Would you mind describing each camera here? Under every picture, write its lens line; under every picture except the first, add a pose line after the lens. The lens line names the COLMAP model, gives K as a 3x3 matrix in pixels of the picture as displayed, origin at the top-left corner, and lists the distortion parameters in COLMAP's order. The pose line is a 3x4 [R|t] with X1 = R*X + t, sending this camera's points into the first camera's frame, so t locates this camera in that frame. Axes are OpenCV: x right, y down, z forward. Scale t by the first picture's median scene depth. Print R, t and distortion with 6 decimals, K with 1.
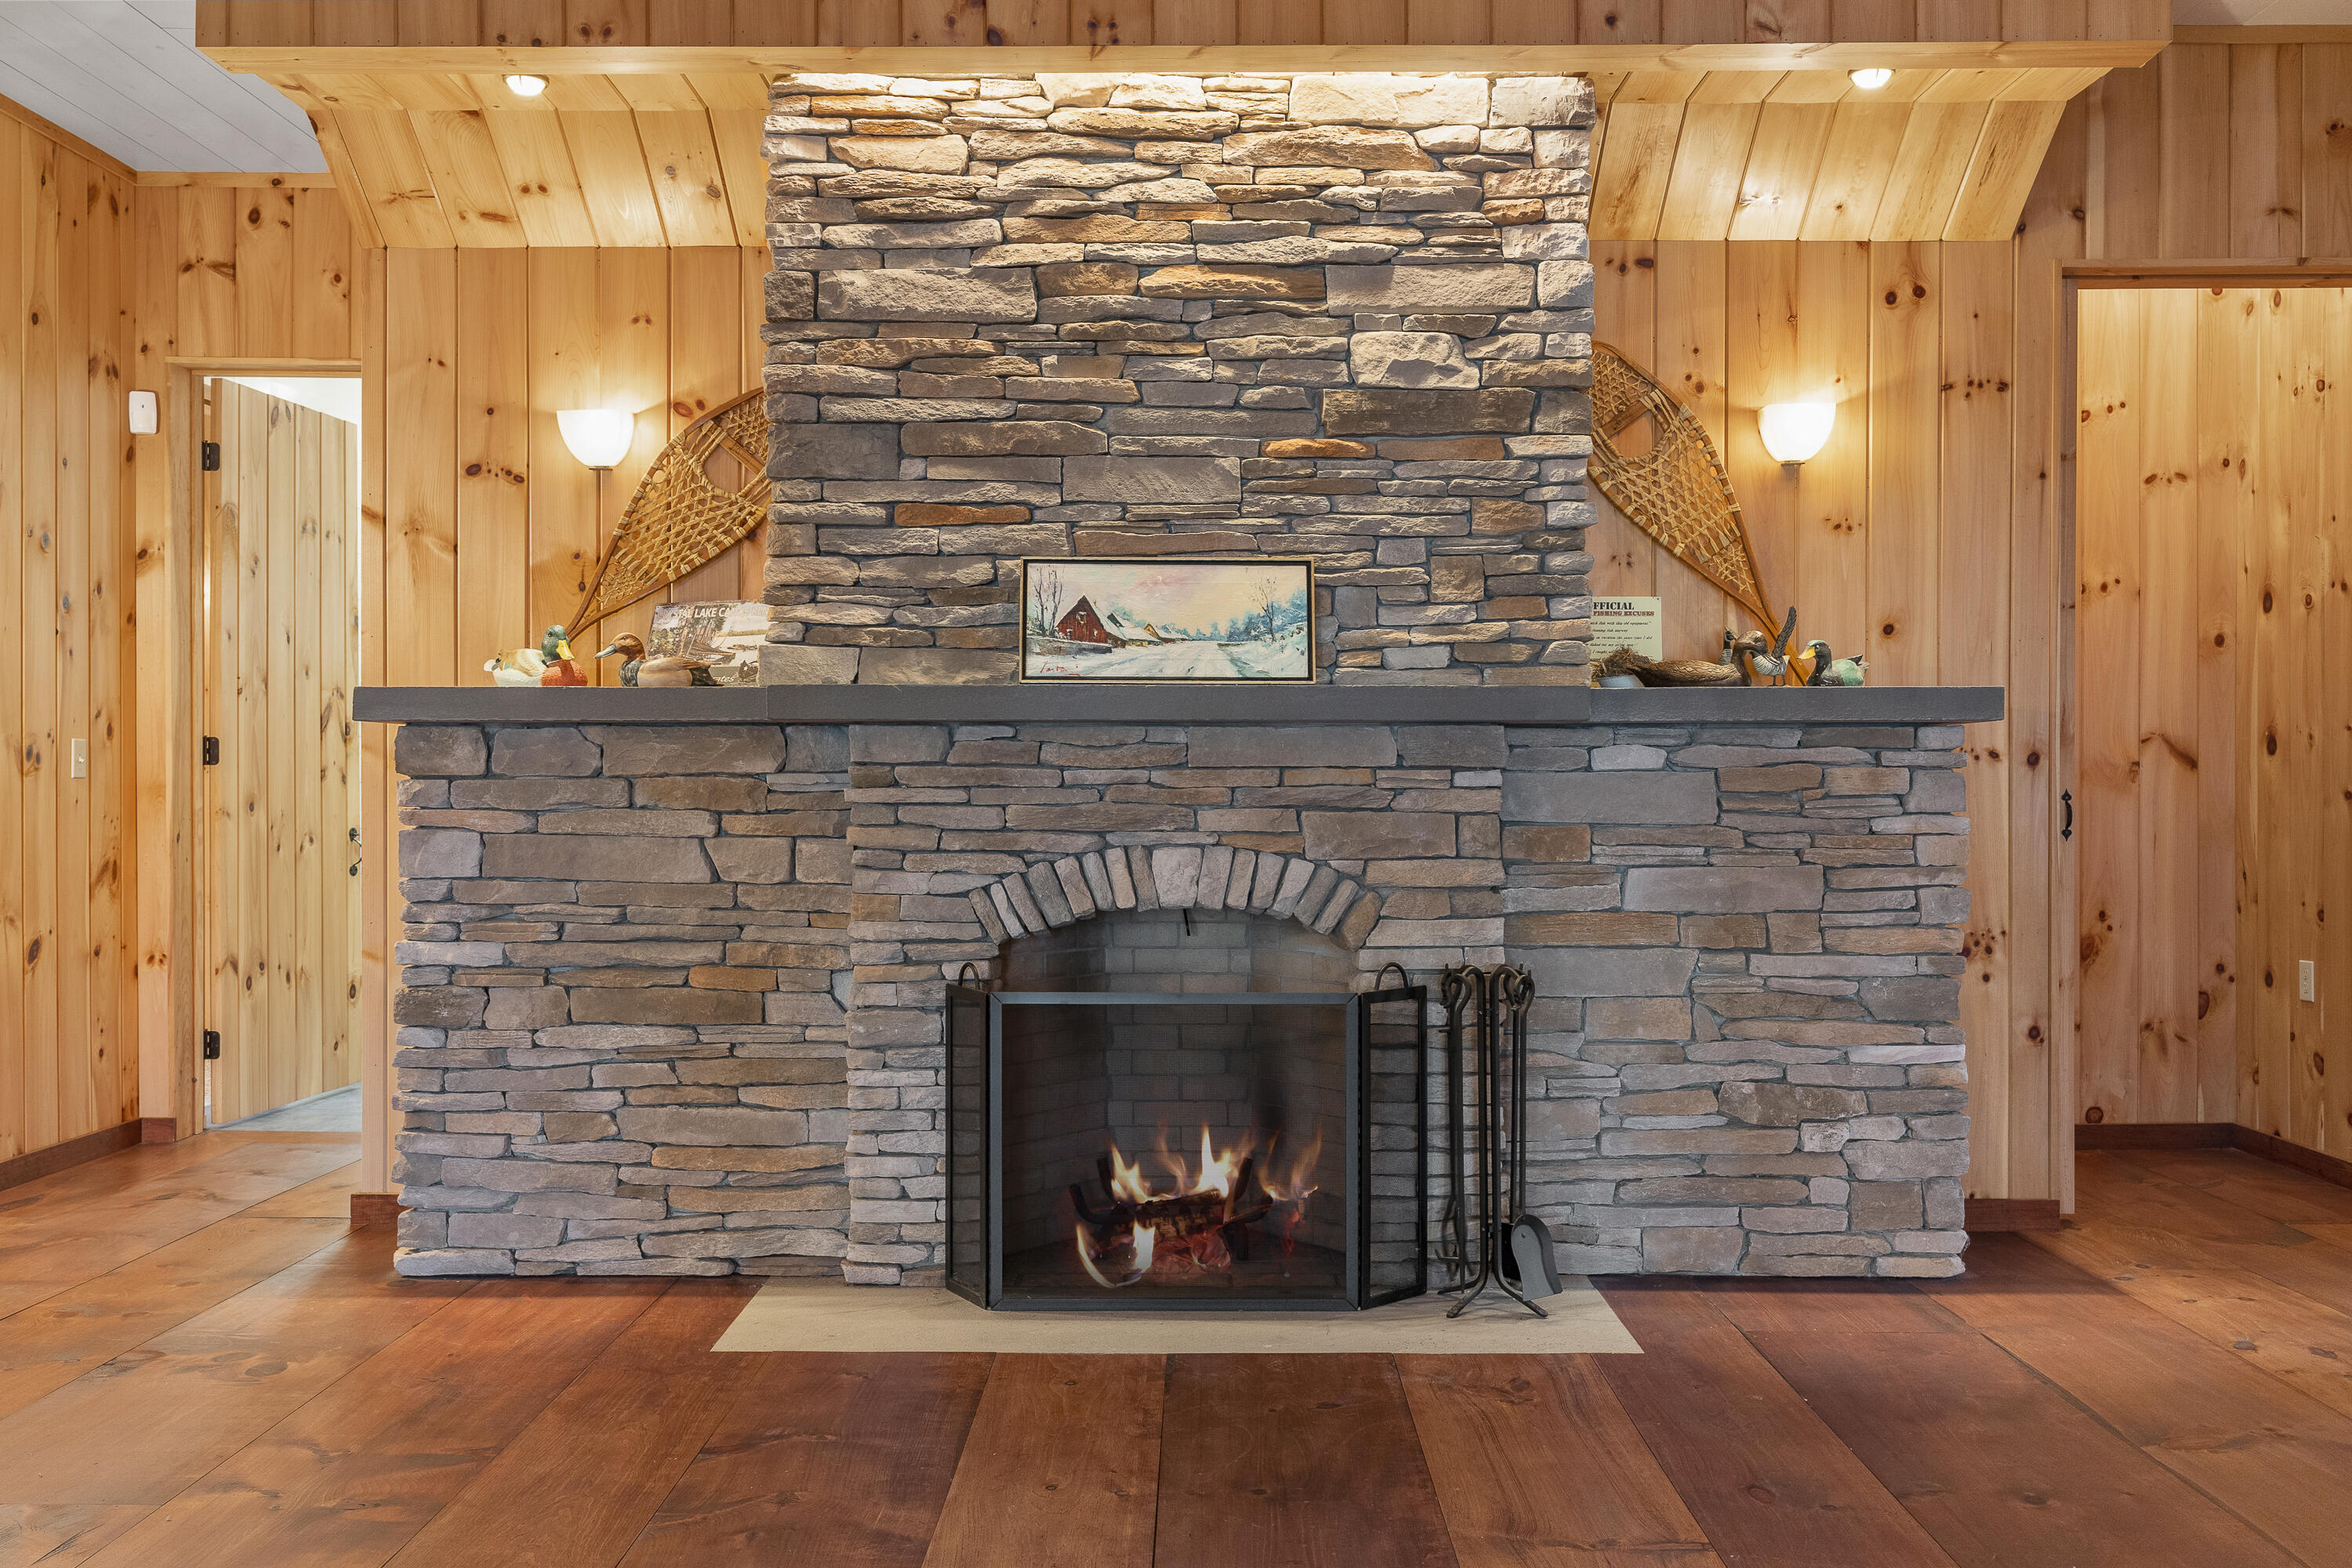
lens RADIAL K [[2100.9, 0, 1176.0], [0, 2100.9, 784.0], [0, 0, 1]] dist [0.016721, -0.010734]
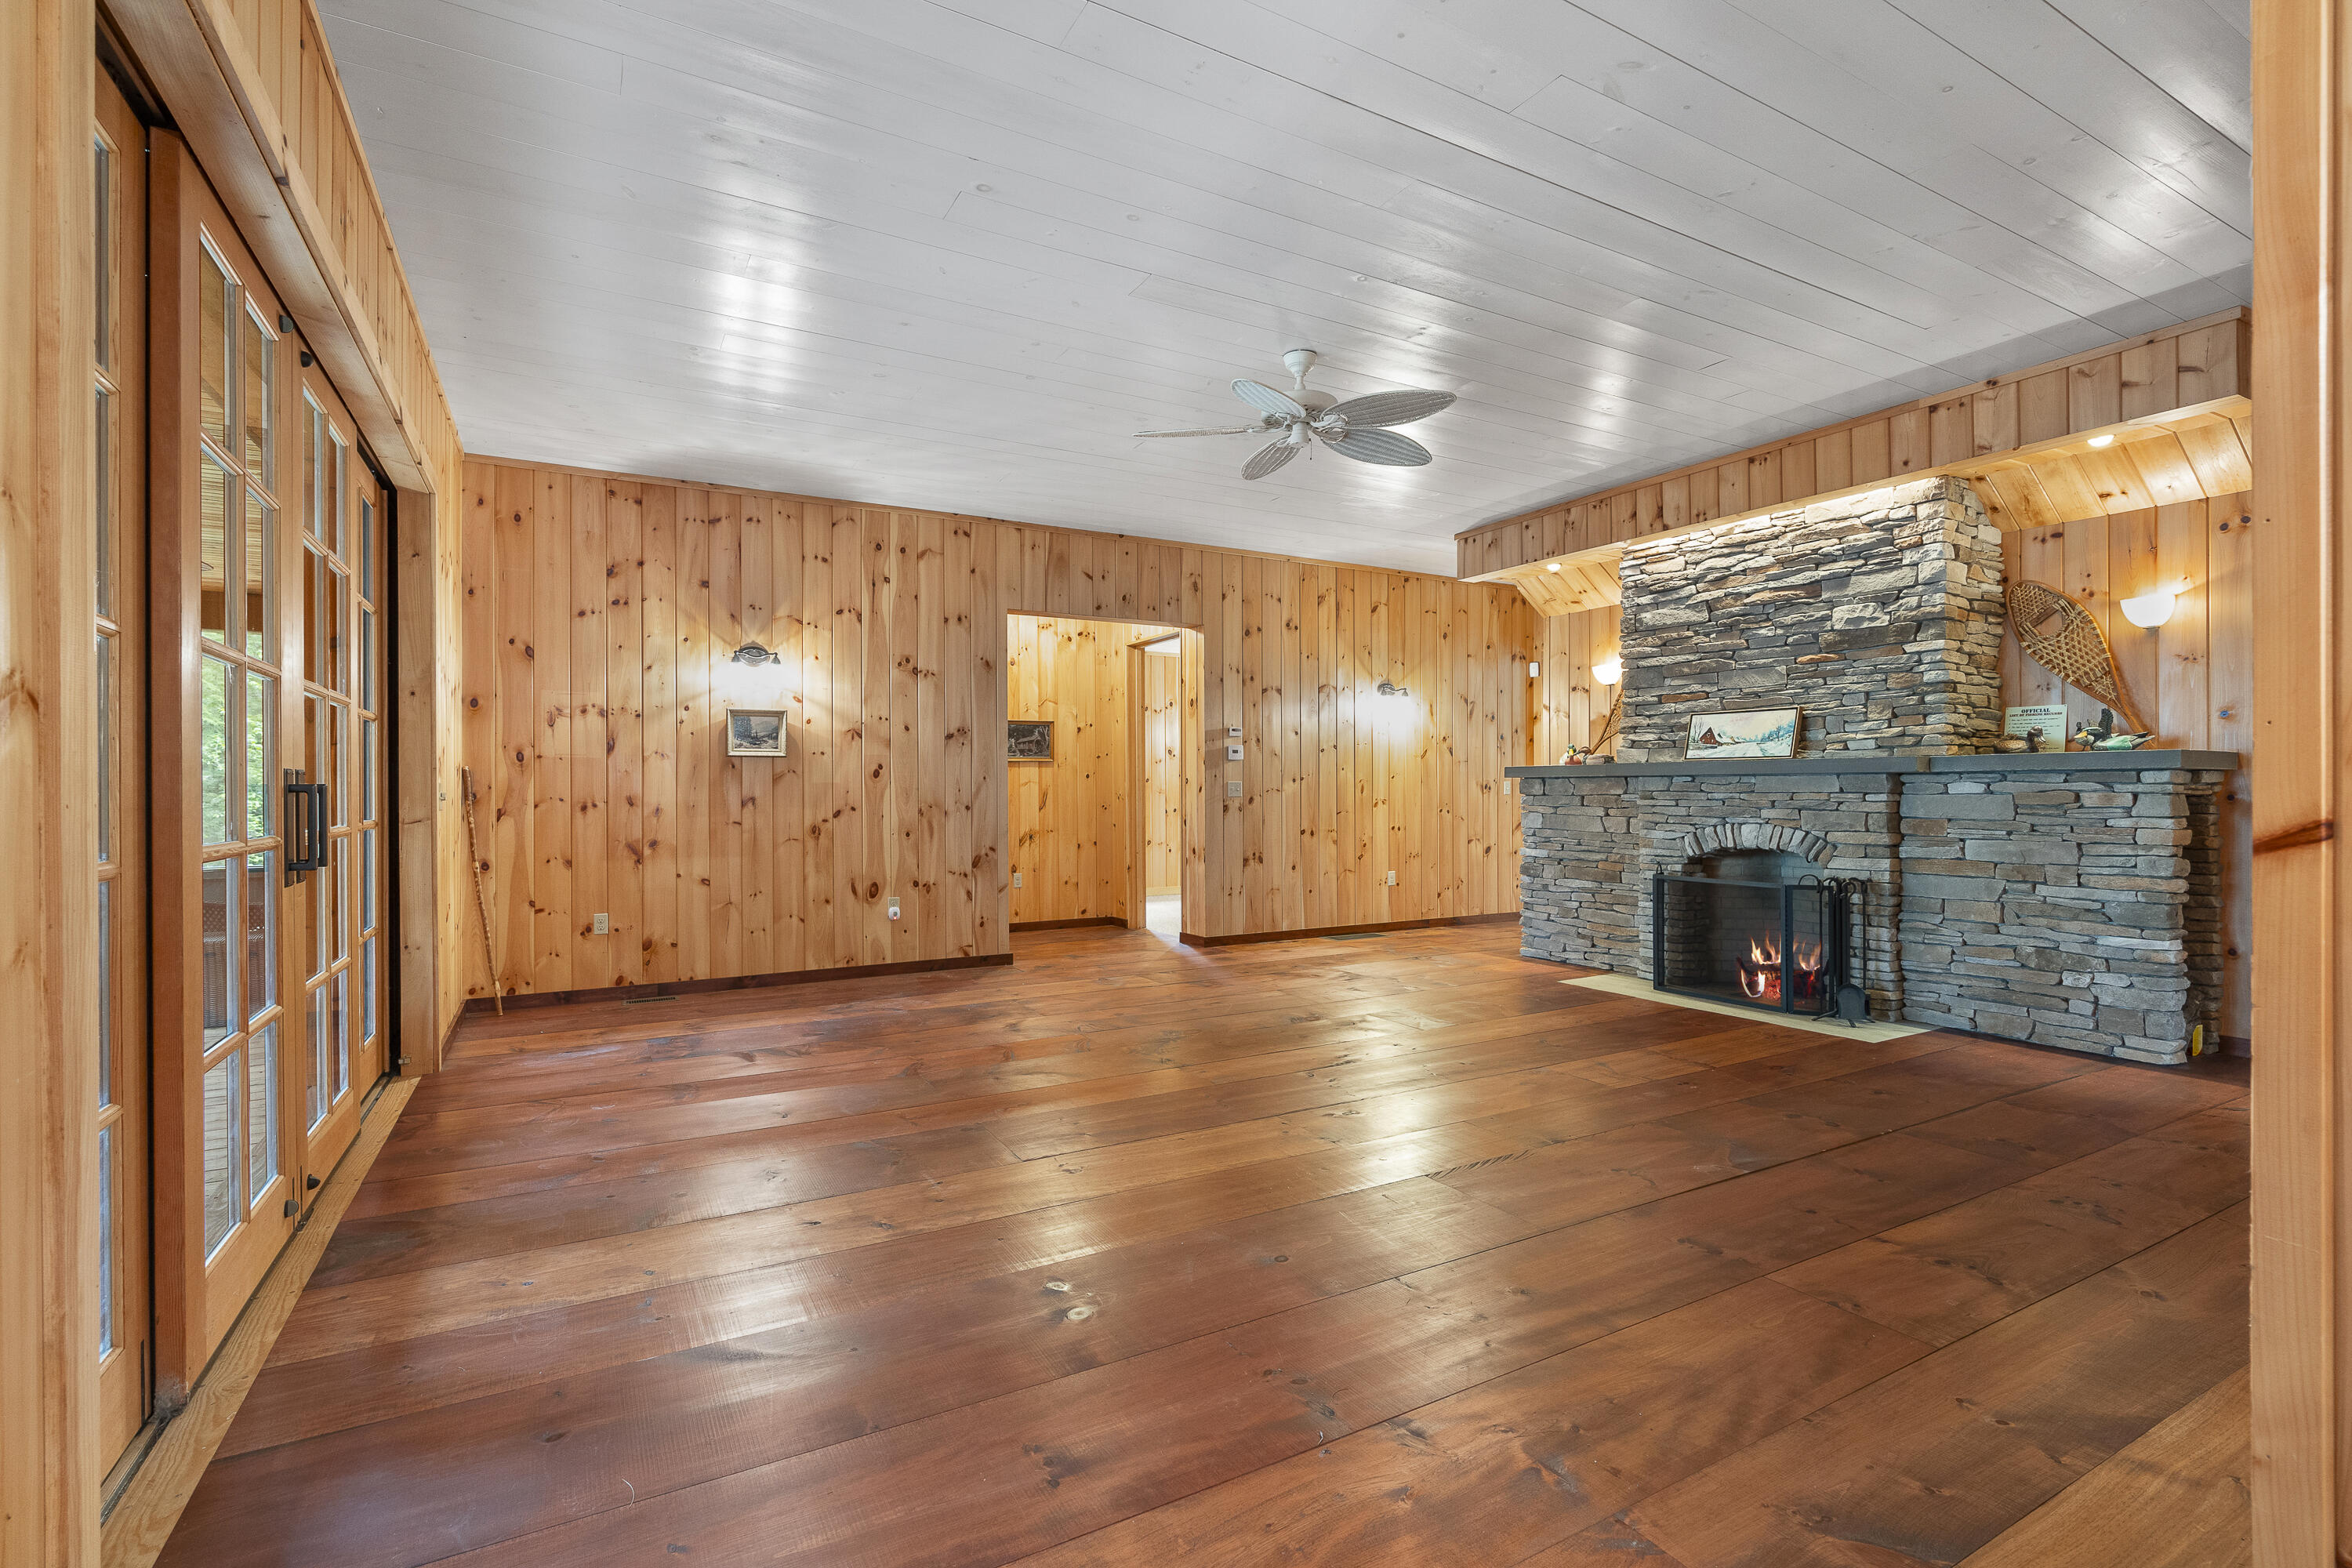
lens RADIAL K [[1075.0, 0, 1174.8], [0, 1075.0, 790.8], [0, 0, 1]] dist [-0.009405, 0.007331]
pose [[0.495578, -0.000248, -0.868563, 0.762712], [-0.002587, 0.999995, -0.001761, -0.005620], [0.868560, 0.003120, 0.495575, -0.236307]]
